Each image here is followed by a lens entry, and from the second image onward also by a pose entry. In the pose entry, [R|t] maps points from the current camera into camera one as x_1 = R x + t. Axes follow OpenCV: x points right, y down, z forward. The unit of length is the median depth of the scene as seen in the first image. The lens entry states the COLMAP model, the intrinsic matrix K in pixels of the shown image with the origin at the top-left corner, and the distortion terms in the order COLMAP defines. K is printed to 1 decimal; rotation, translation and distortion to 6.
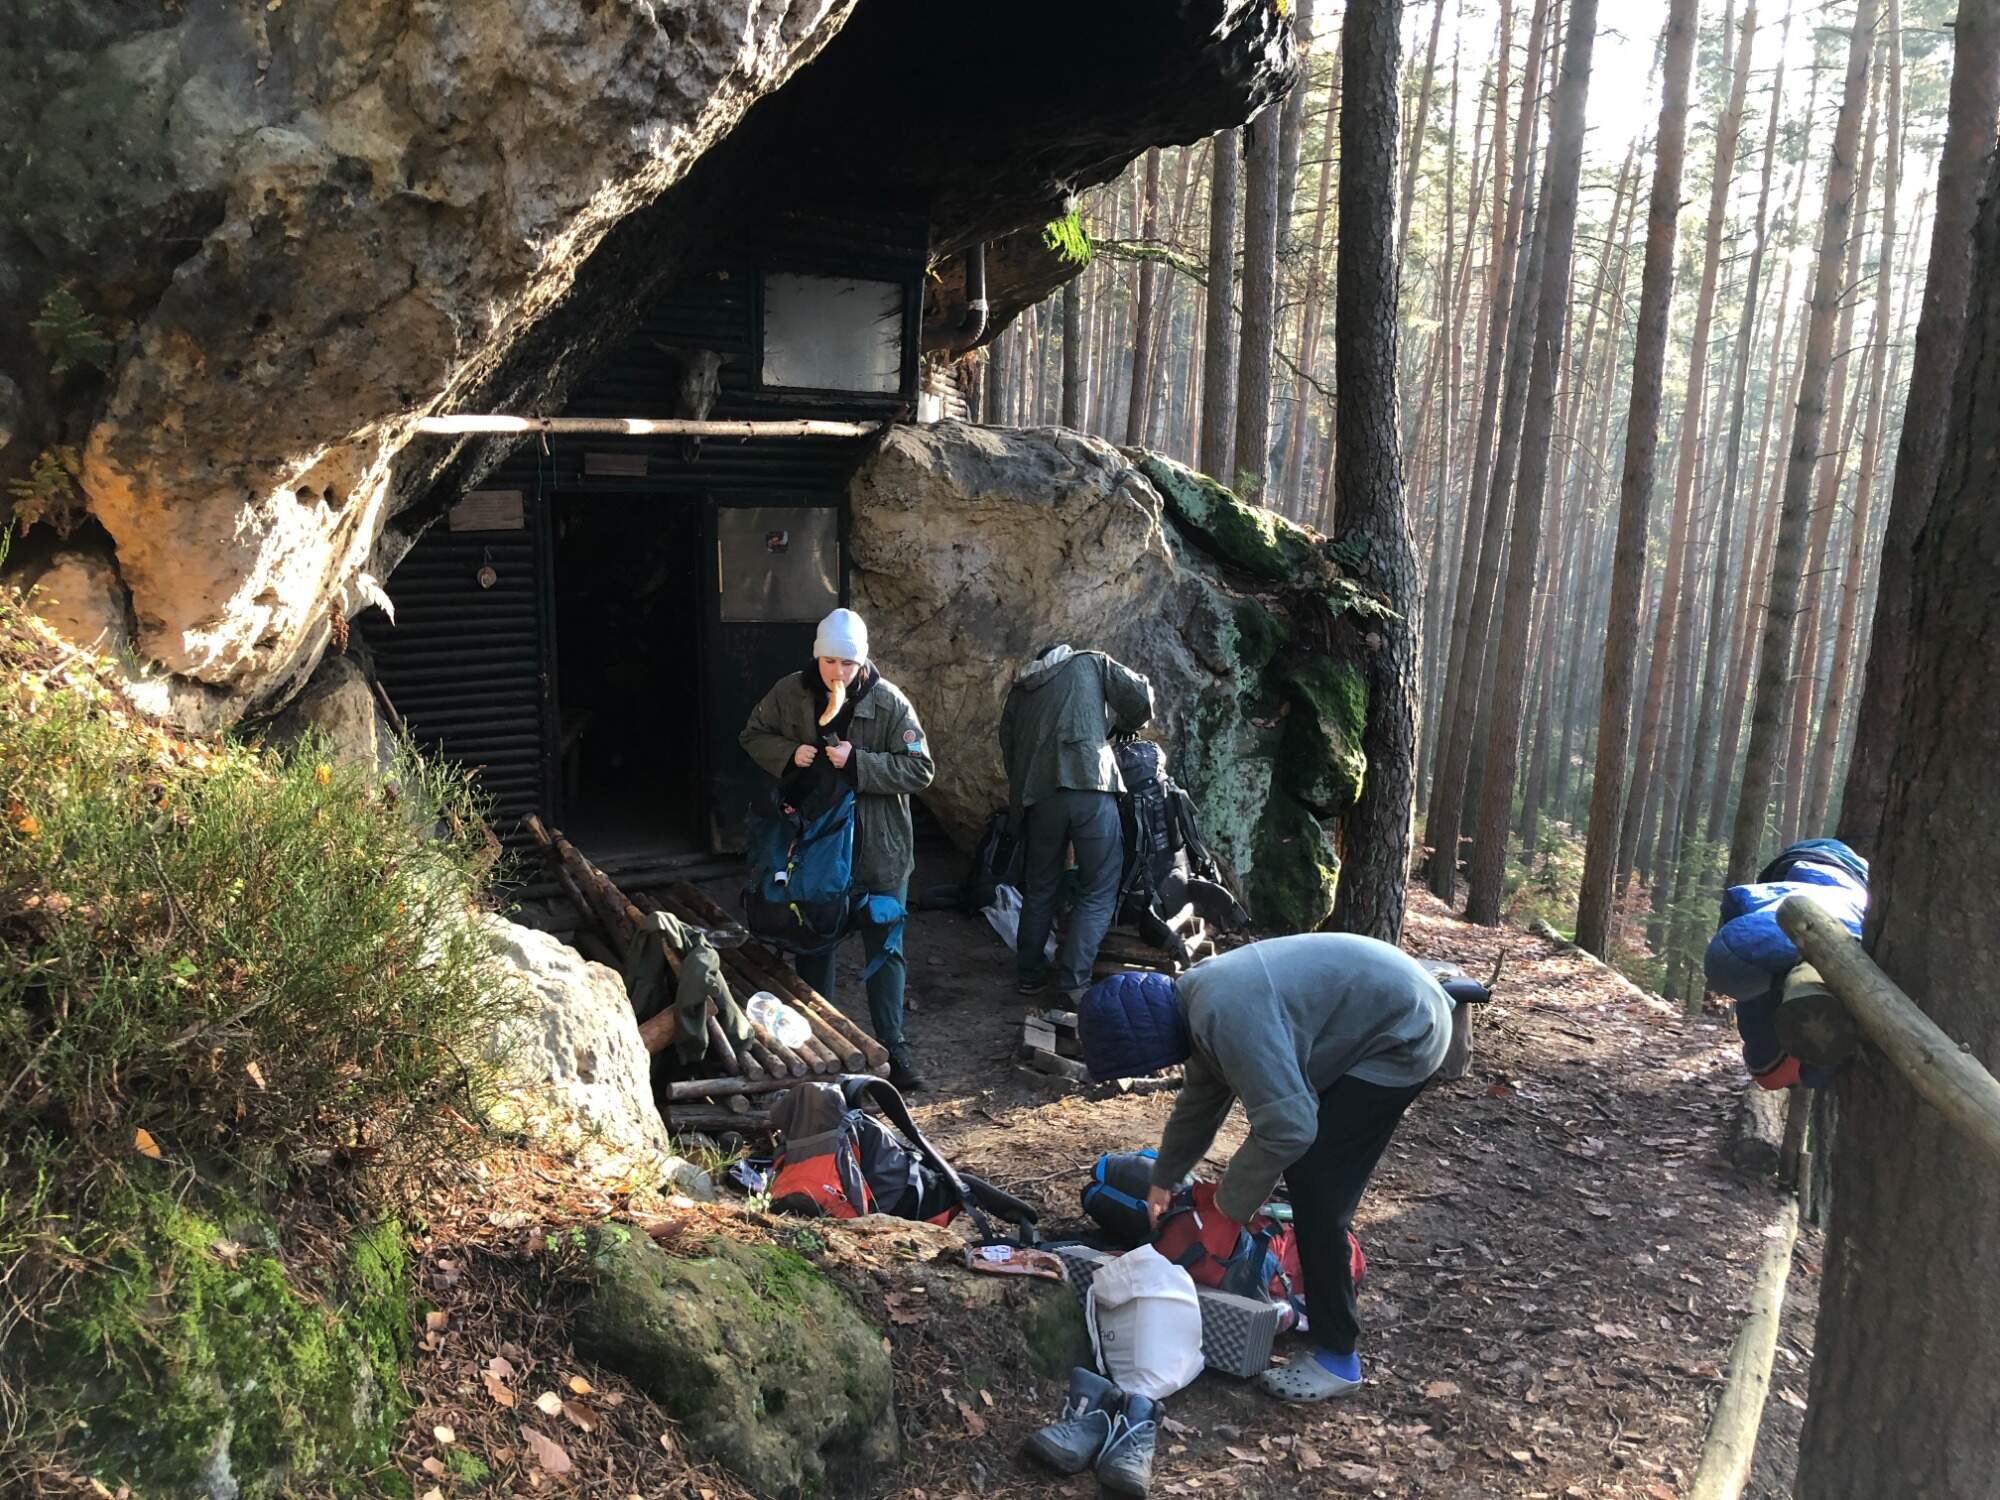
lens RADIAL K [[1677.9, 0, 1000.5], [0, 1677.9, 799.1], [0, 0, 1]] dist [0.035239, 0.007393]
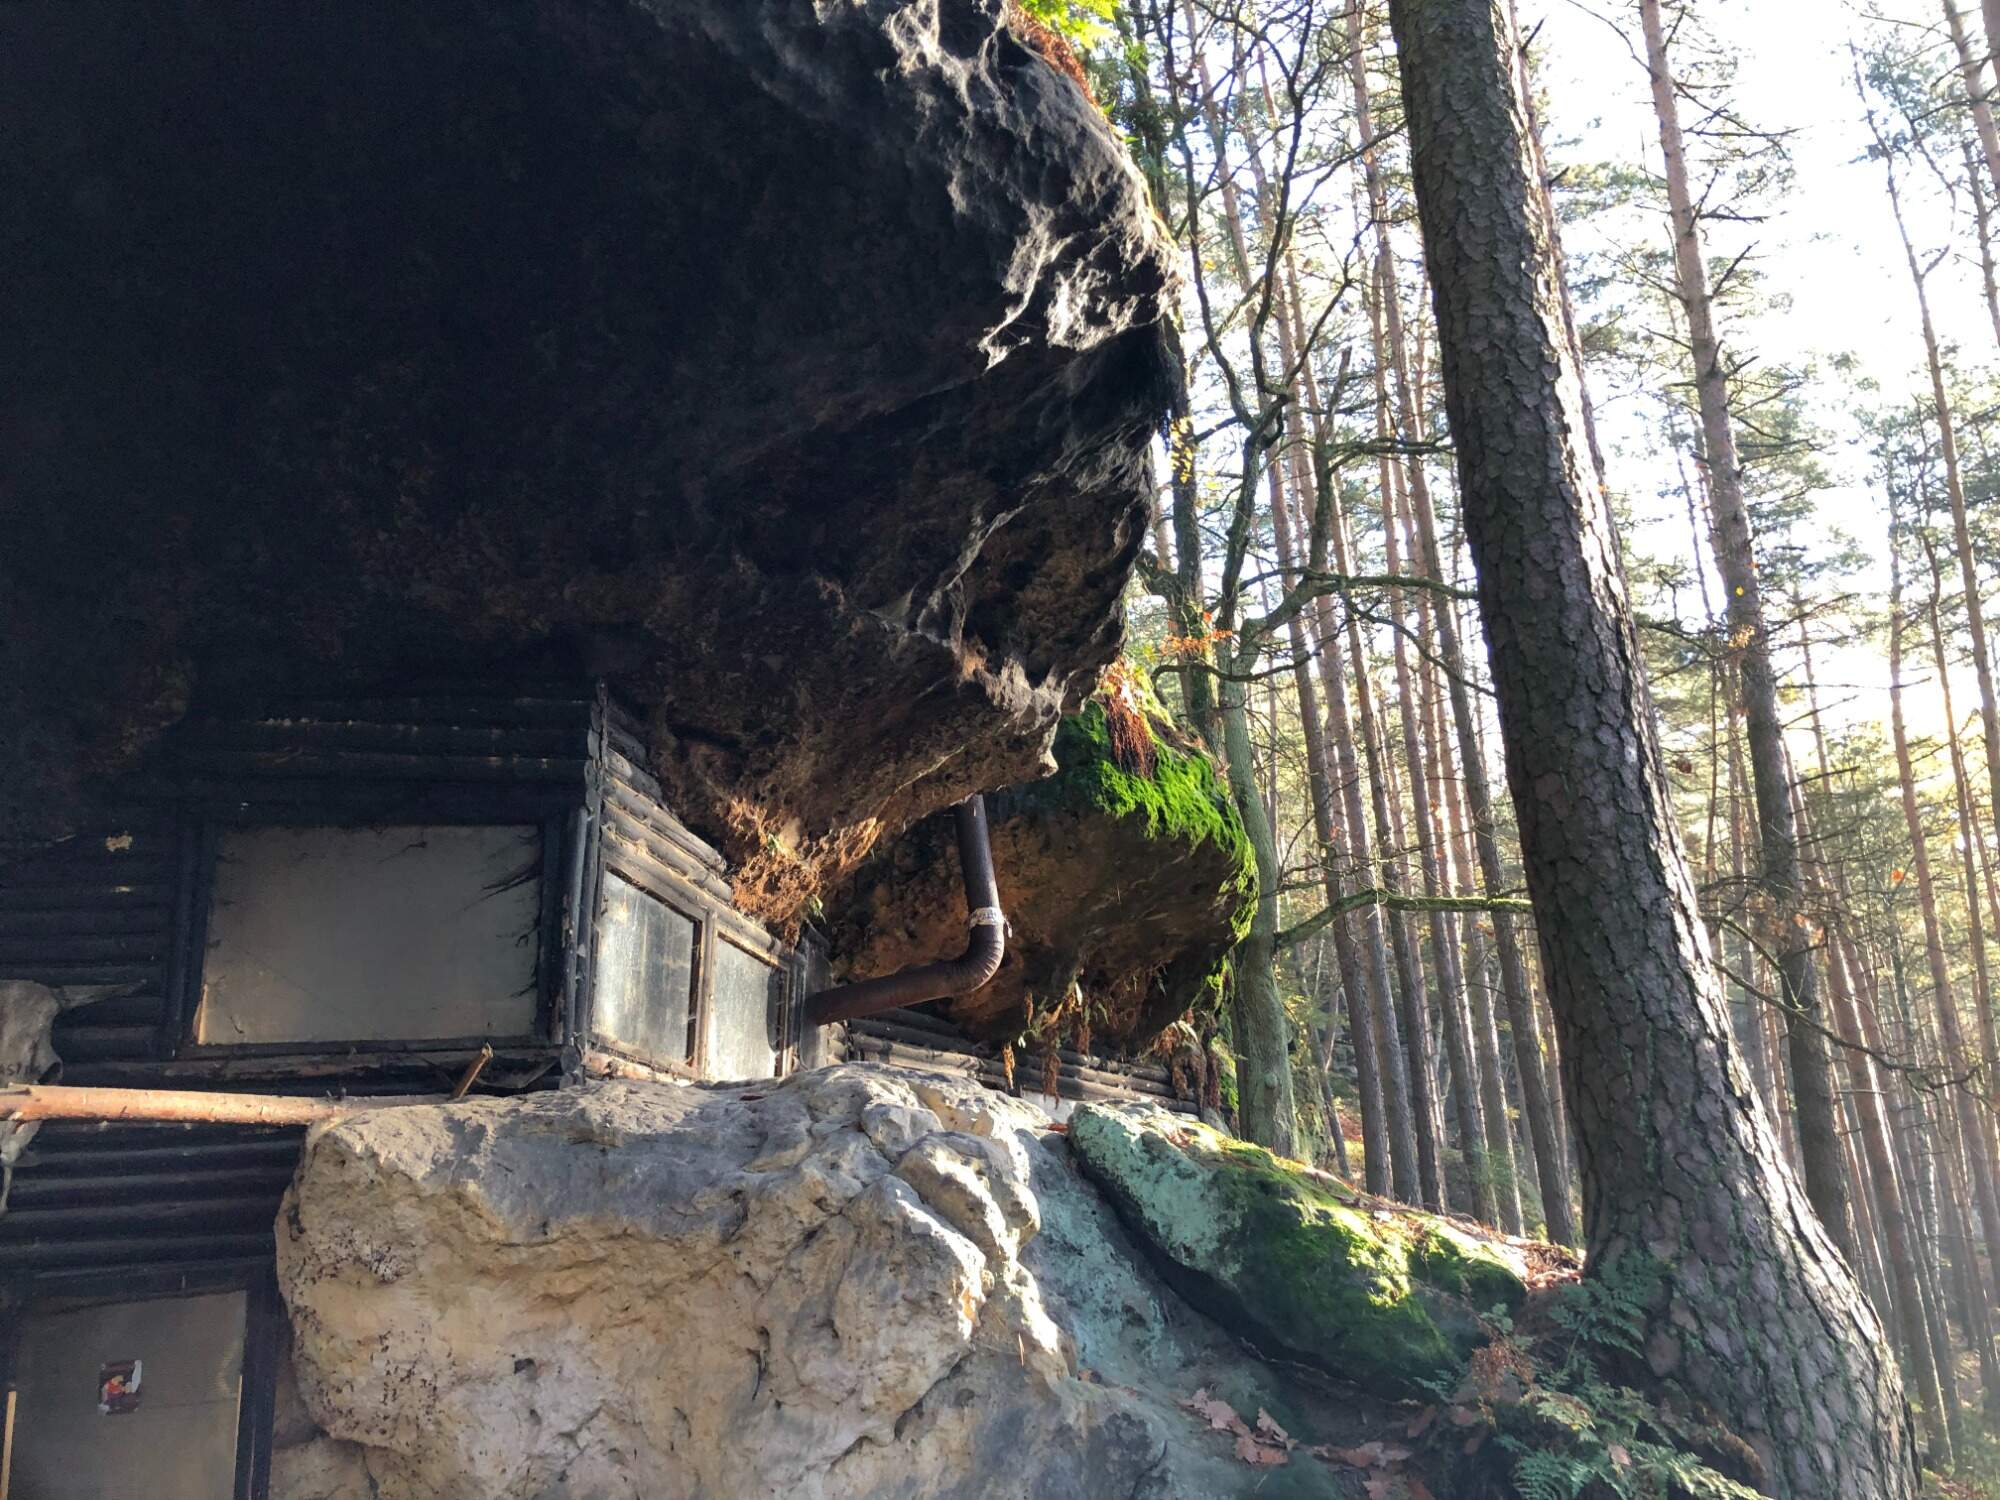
lens RADIAL K [[1635.3, 0, 1000.2], [0, 1635.3, 801.2], [0, 0, 1]] dist [0.039682, -0.000540]
pose [[0.923695, -0.181695, -0.337305, 0.401821], [0.005928, 0.887068, -0.461600, -0.145107], [0.383082, 0.424378, 0.820458, 1.103442]]
